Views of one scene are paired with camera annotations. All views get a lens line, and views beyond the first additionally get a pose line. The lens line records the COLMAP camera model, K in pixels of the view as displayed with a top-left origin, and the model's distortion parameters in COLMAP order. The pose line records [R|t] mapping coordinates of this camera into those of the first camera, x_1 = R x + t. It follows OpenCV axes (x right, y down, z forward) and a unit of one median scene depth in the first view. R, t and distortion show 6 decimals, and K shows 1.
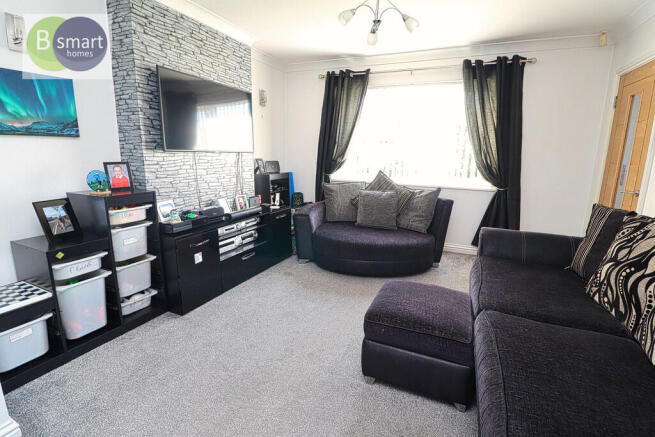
lens RADIAL K [[307.7, 0, 327.5], [0, 307.7, 218.5], [0, 0, 1]] dist [-0.000067, -0.014185]
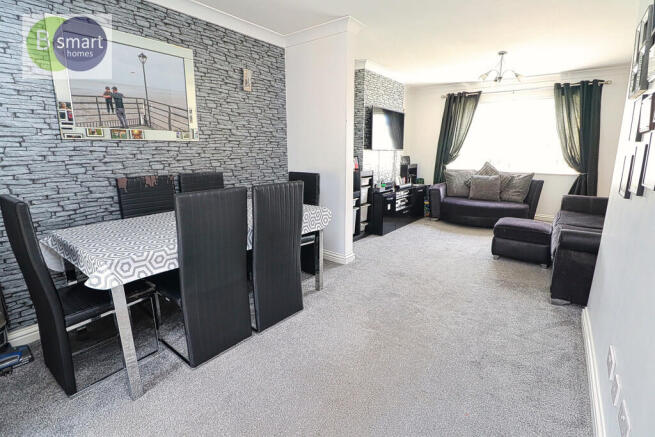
lens RADIAL K [[307.7, 0, 327.5], [0, 307.7, 218.5], [0, 0, 1]] dist [-0.000067, -0.014185]
pose [[0.973360, 0.031566, -0.227097, -0.240757], [-0.030509, 0.999501, 0.008164, 0.131954], [0.227241, -0.001018, 0.973838, -0.616491]]
